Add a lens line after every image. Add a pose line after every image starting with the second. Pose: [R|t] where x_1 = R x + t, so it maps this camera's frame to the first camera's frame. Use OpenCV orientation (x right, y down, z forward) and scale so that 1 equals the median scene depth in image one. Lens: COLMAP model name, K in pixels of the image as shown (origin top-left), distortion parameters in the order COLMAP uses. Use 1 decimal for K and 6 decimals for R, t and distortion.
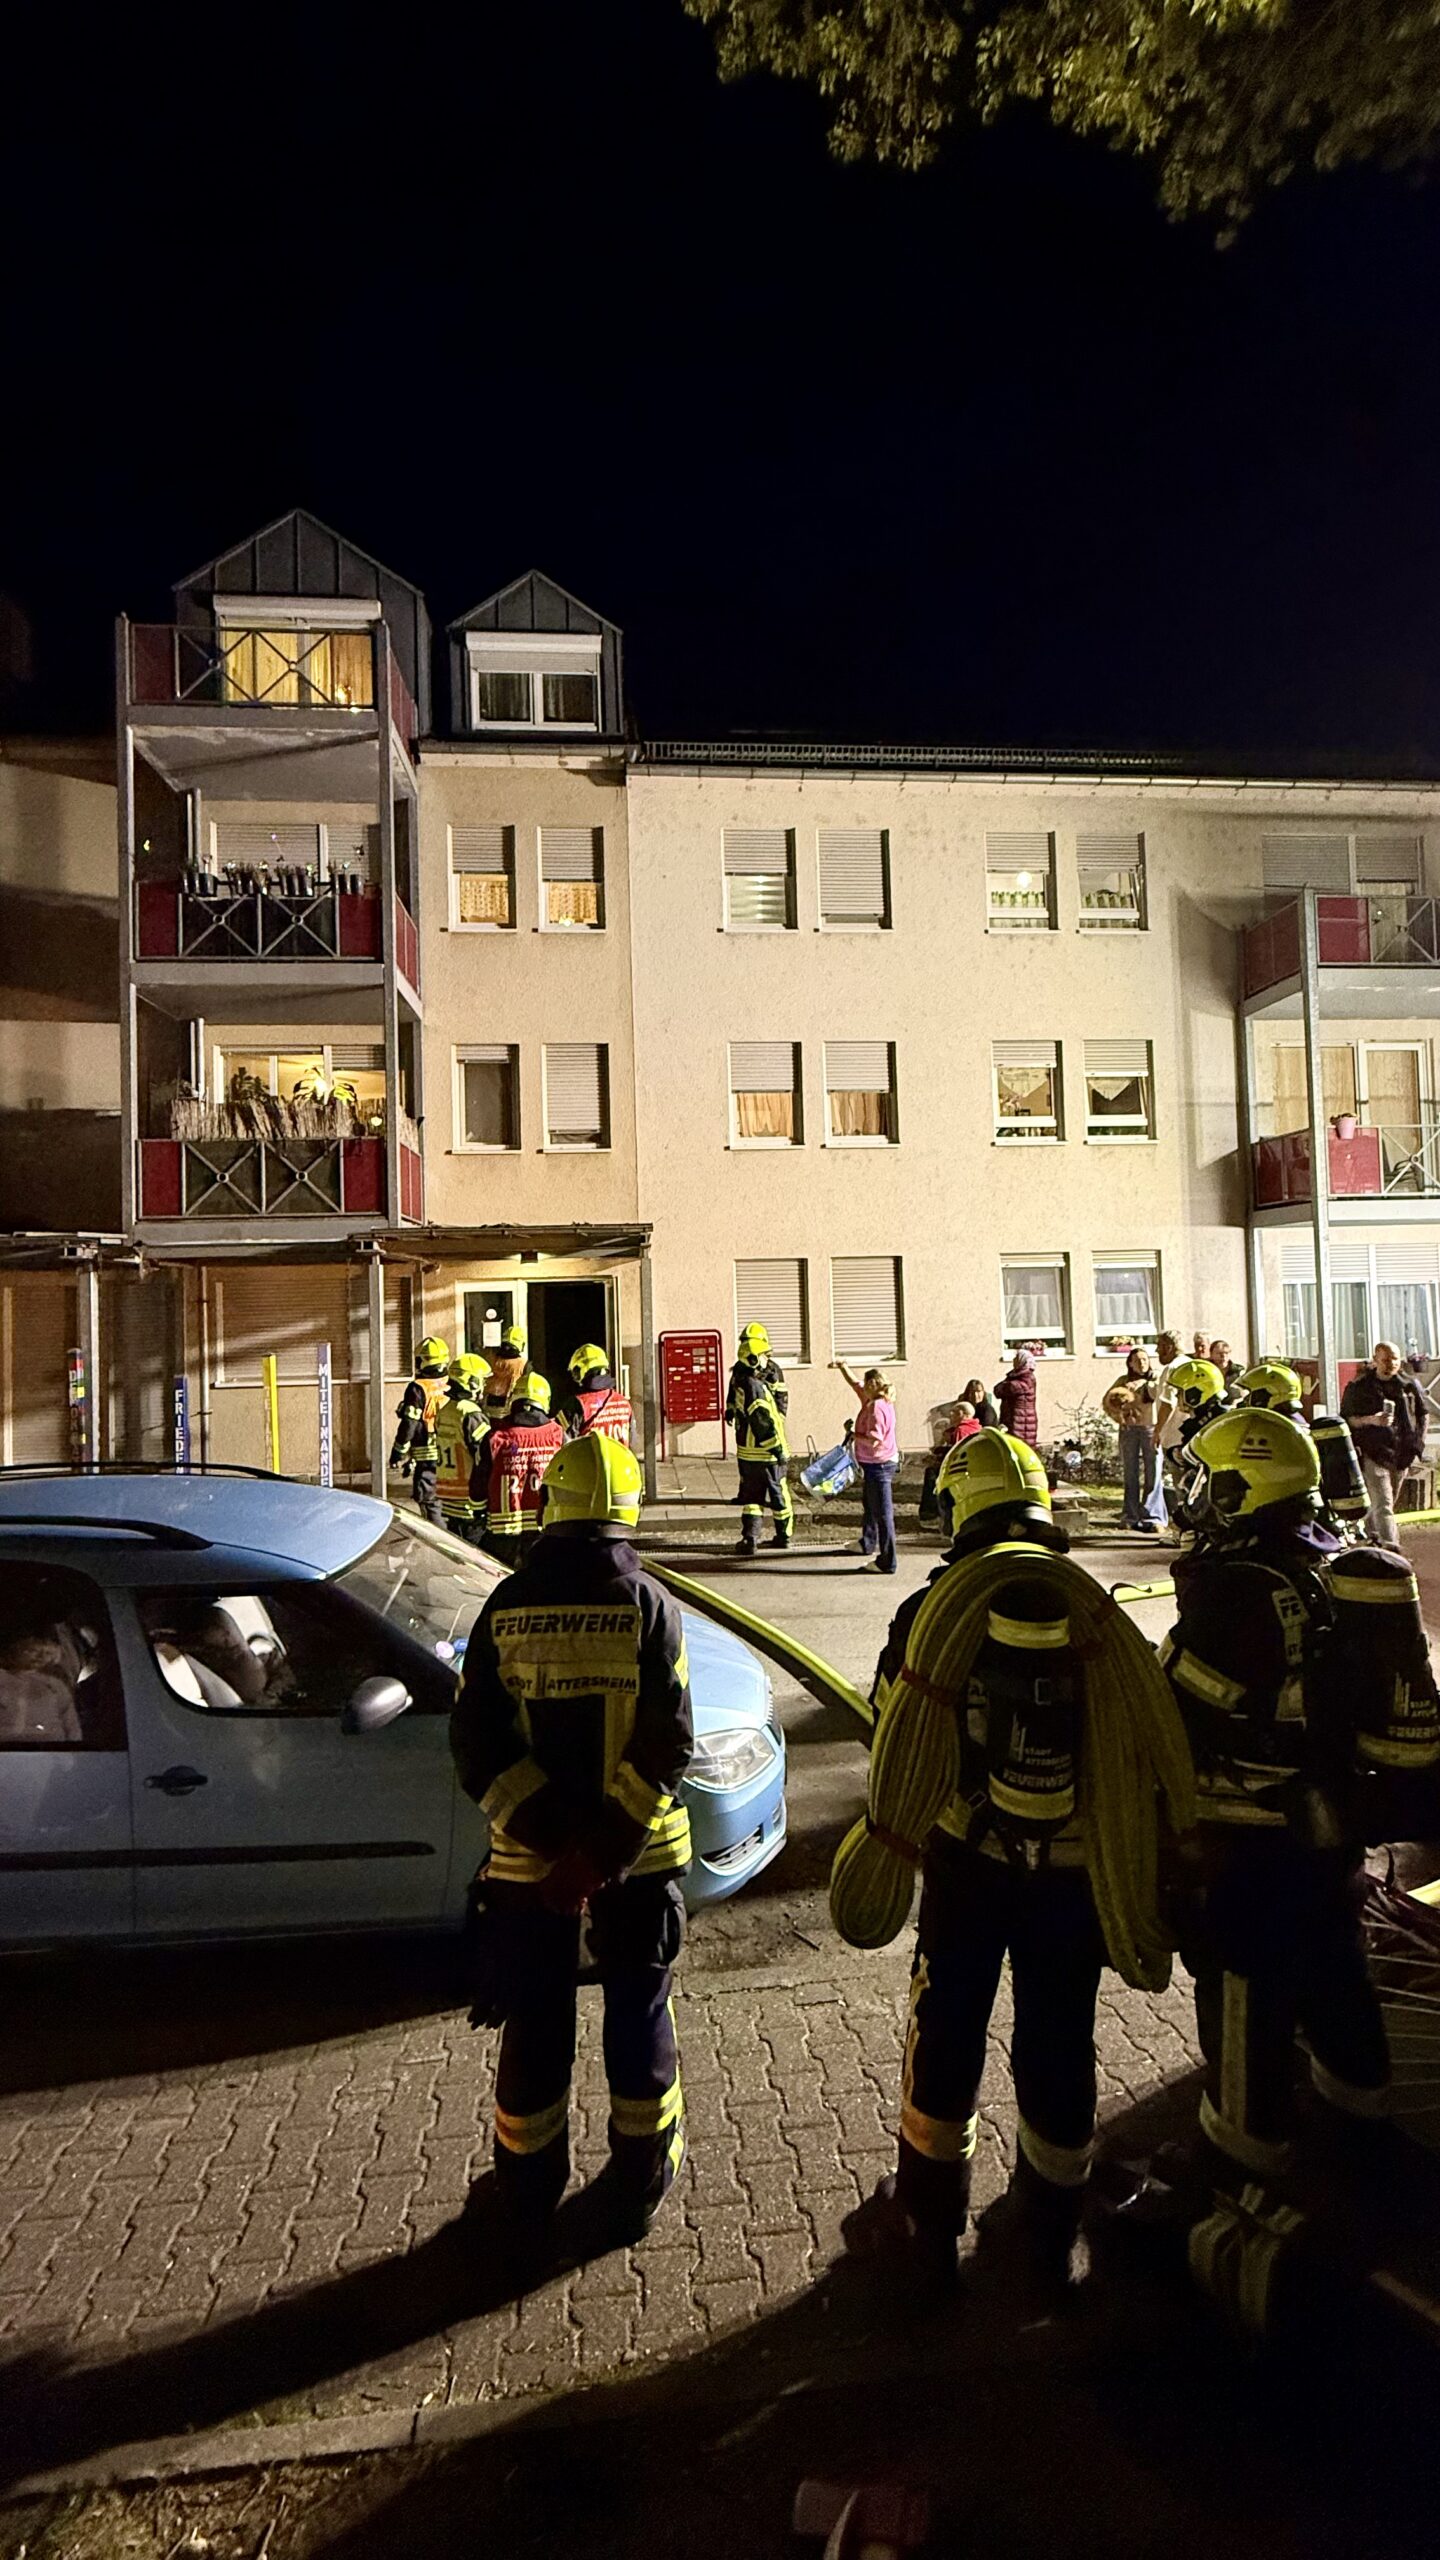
lens RADIAL K [[1043.7, 0, 720.0], [0, 1043.7, 1280.0], [0, 0, 1]] dist [0.000836, -0.000119]
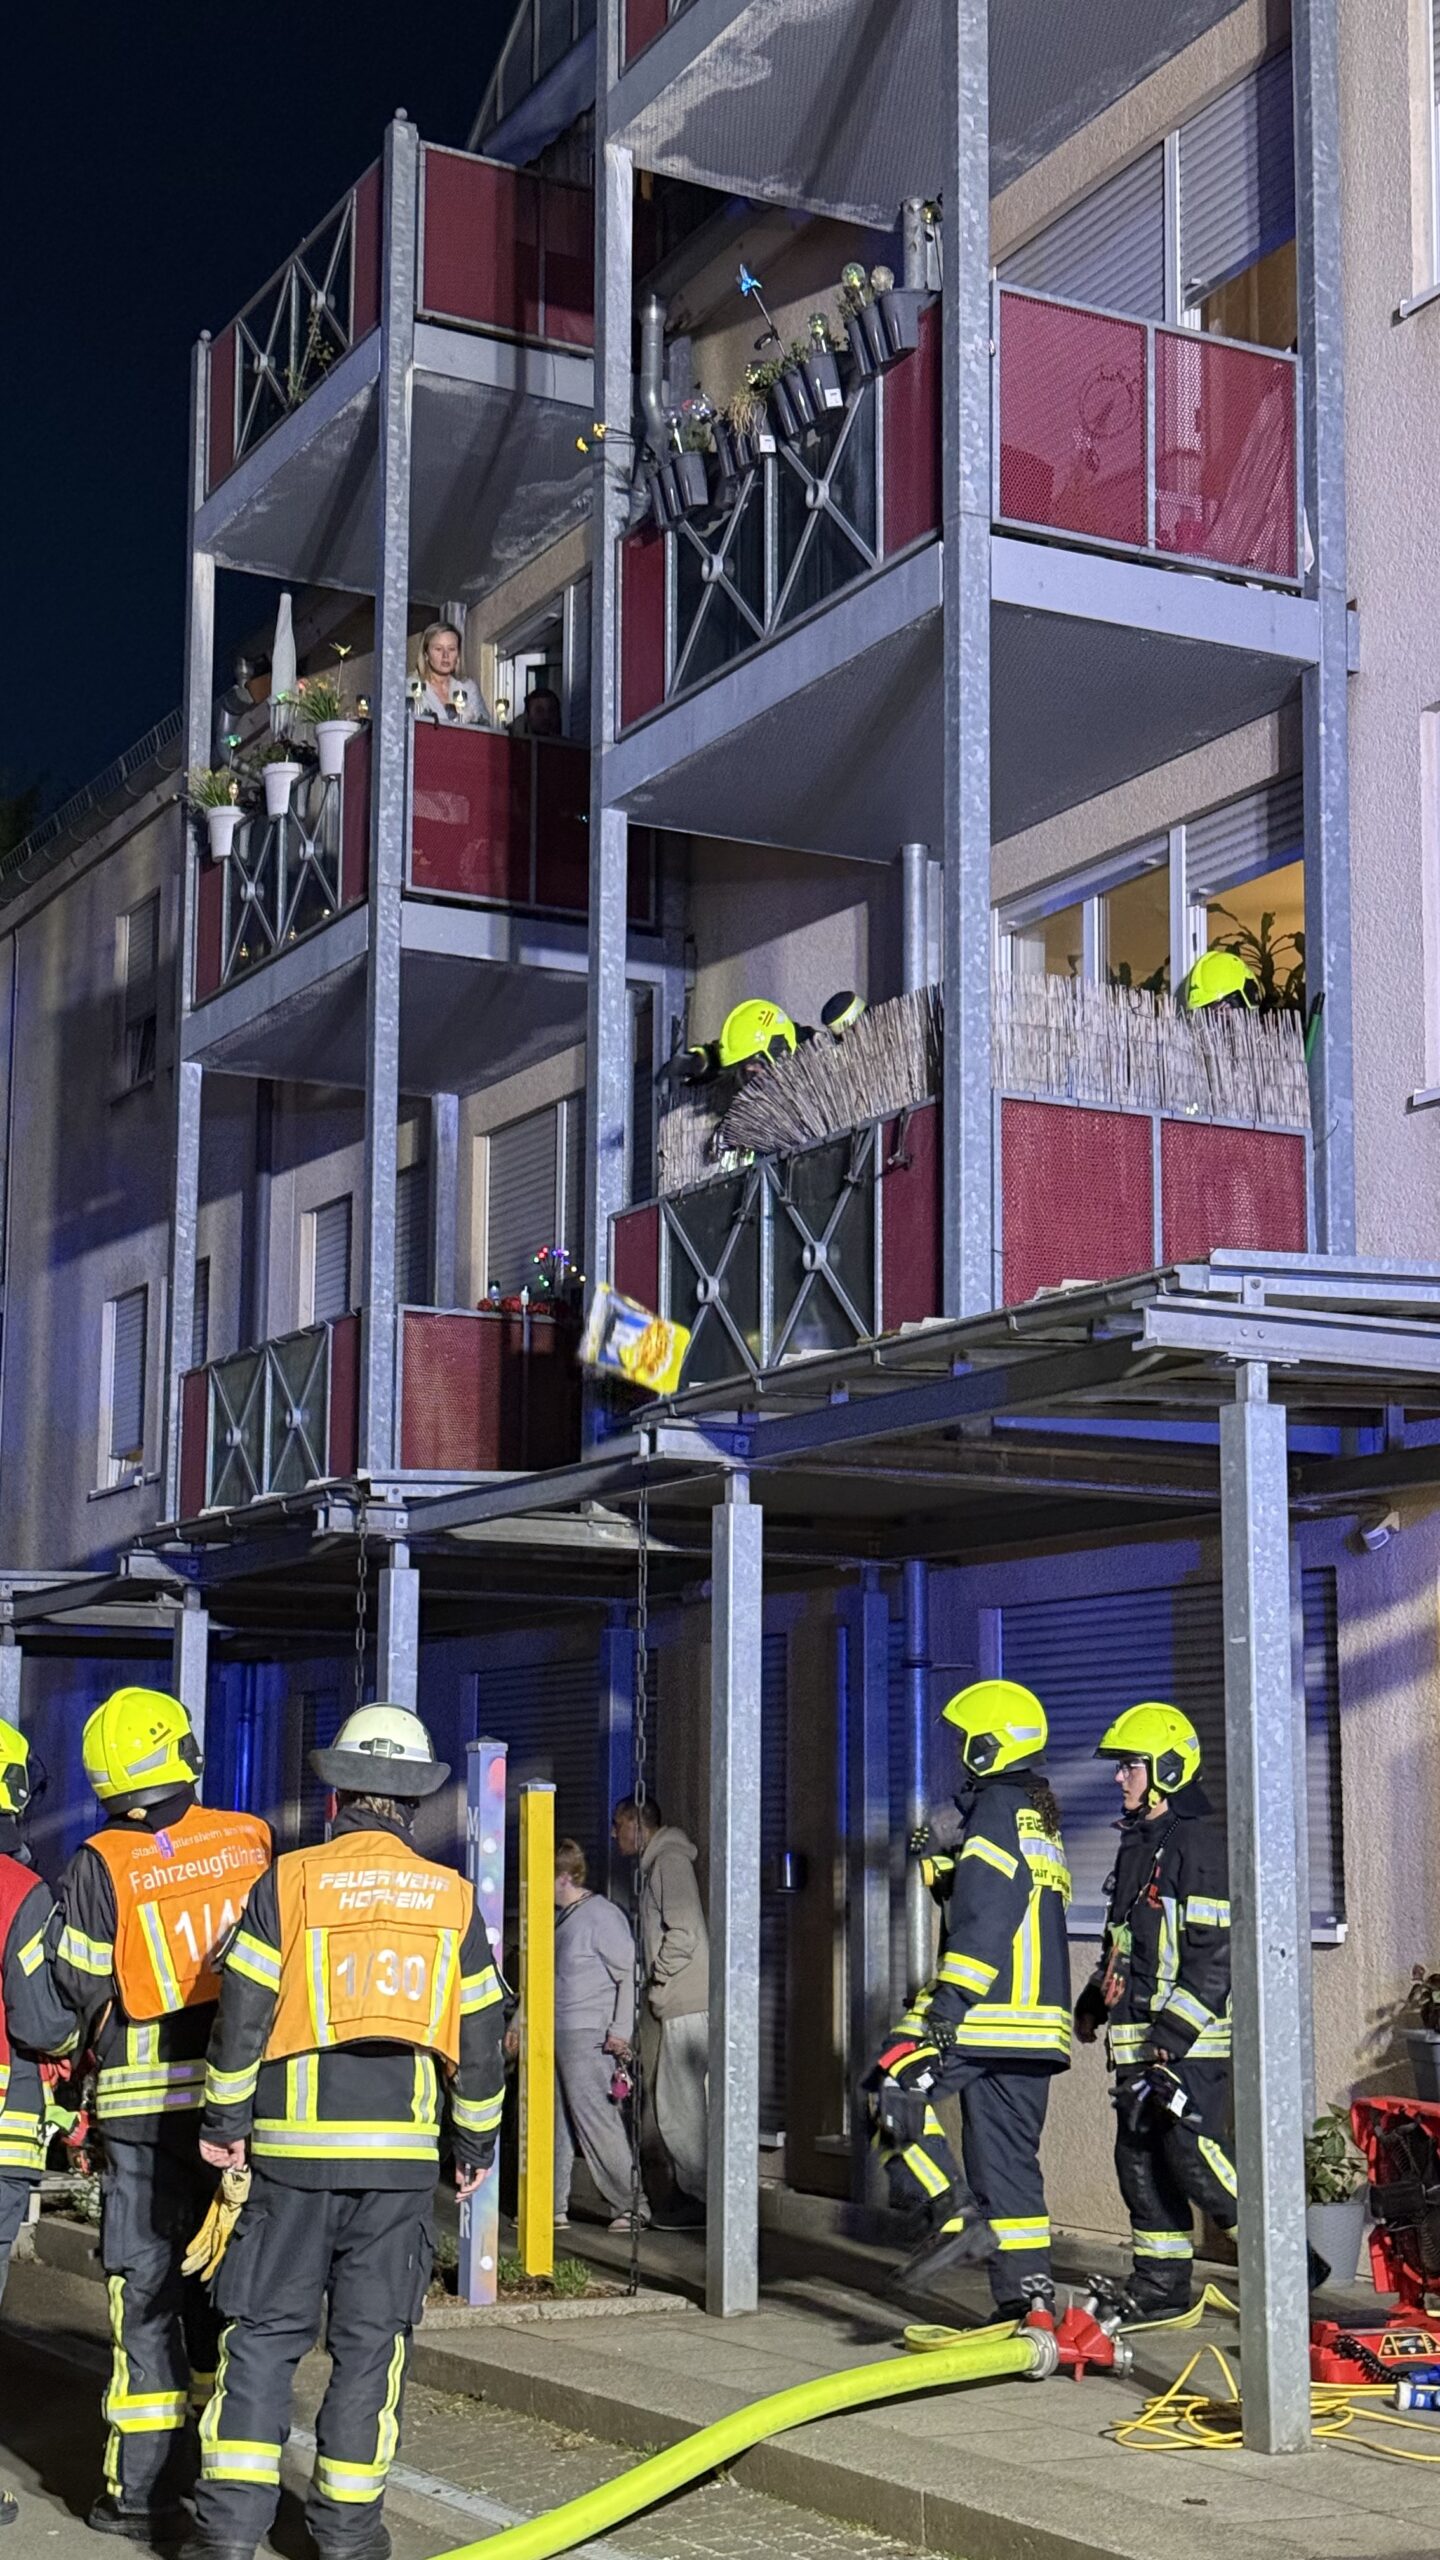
lens RADIAL K [[3880.9, 0, 720.0], [0, 3880.9, 1280.0], [0, 0, 1]] dist [-0.010462, 0.010114]
pose [[0.387872, -0.135257, -0.911735, 0.591379], [0.009753, 0.989721, -0.142677, 0.067514], [0.921661, 0.046448, 0.385205, 0.450340]]
